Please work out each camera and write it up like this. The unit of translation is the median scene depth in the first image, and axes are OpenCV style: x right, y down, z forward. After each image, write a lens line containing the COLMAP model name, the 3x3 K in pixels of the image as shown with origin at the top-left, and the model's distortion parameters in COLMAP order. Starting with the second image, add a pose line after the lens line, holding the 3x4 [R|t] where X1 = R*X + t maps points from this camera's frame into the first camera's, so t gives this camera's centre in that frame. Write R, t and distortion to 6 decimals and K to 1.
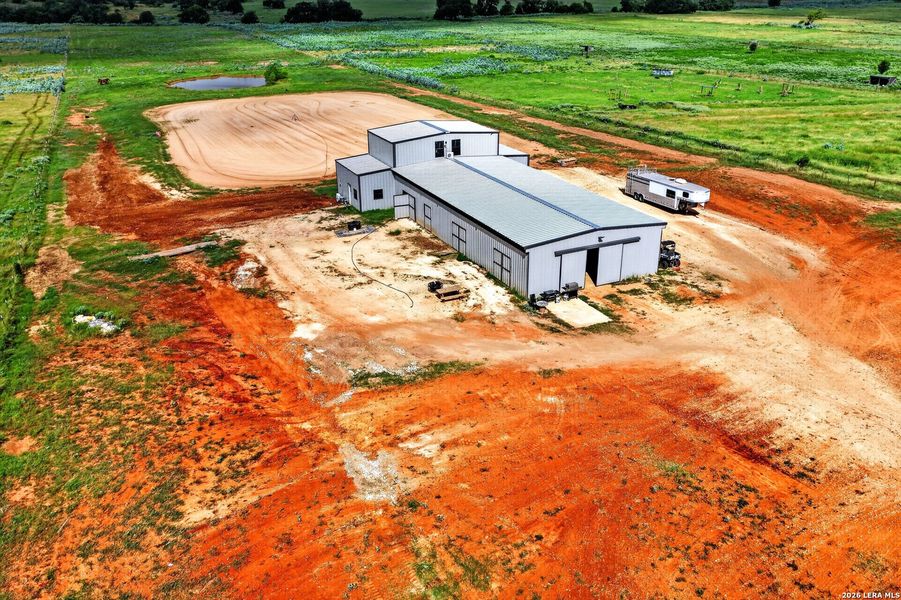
lens RADIAL K [[747.0, 0, 451.6], [0, 747.0, 296.6], [0, 0, 1]] dist [-0.017646, 0.049886]
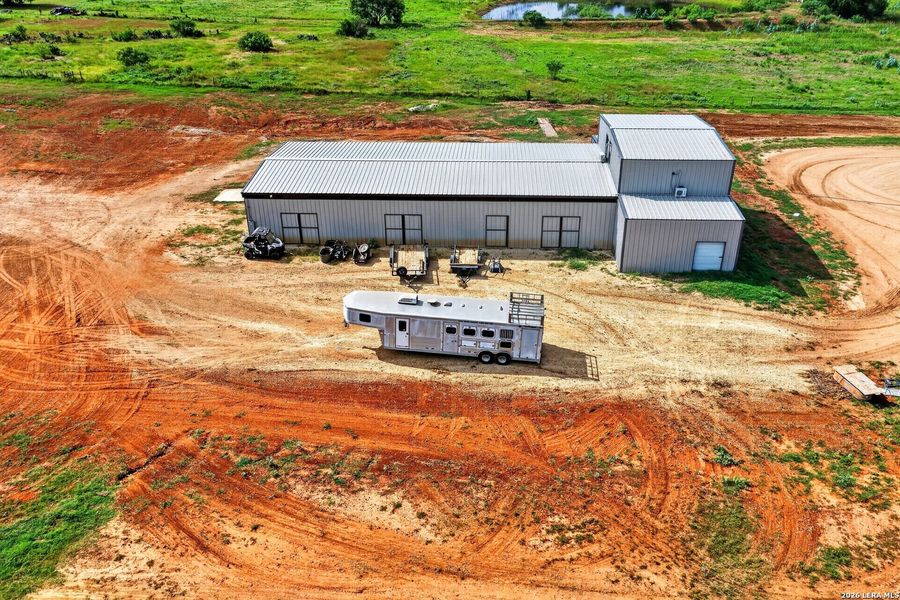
lens RADIAL K [[746.1, 0, 451.1], [0, 746.1, 296.6], [0, 0, 1]] dist [-0.017646, 0.049886]
pose [[-0.474435, 0.423069, -0.771962, 0.906216], [-0.335930, 0.723561, 0.603001, -0.630230], [0.813672, 0.545410, -0.201161, 1.432147]]
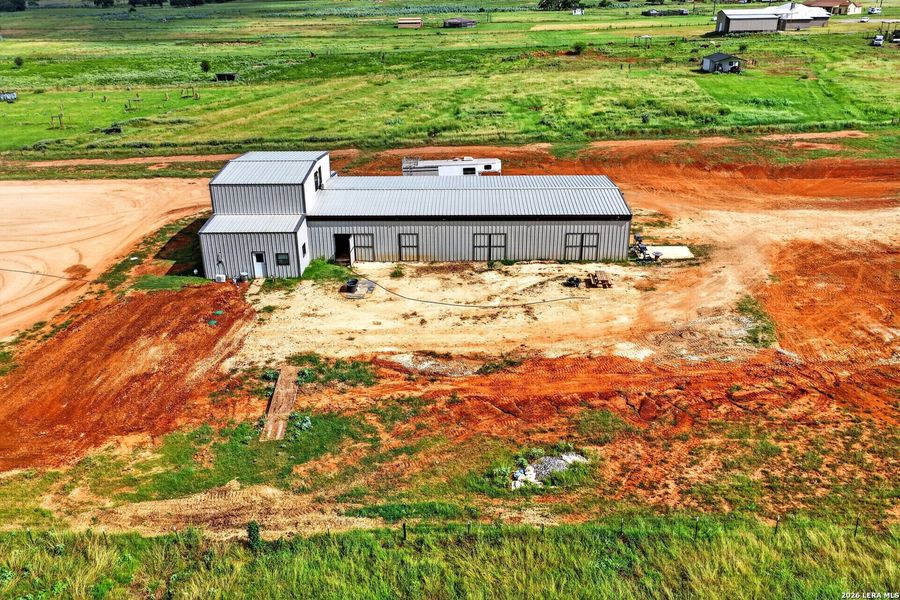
lens RADIAL K [[746.1, 0, 451.1], [0, 746.1, 296.6], [0, 0, 1]] dist [-0.017646, 0.049886]
pose [[0.446849, -0.349378, 0.823566, -0.898125], [0.359469, 0.913122, 0.192330, -0.240540], [-0.819212, 0.210104, 0.533618, 0.579678]]
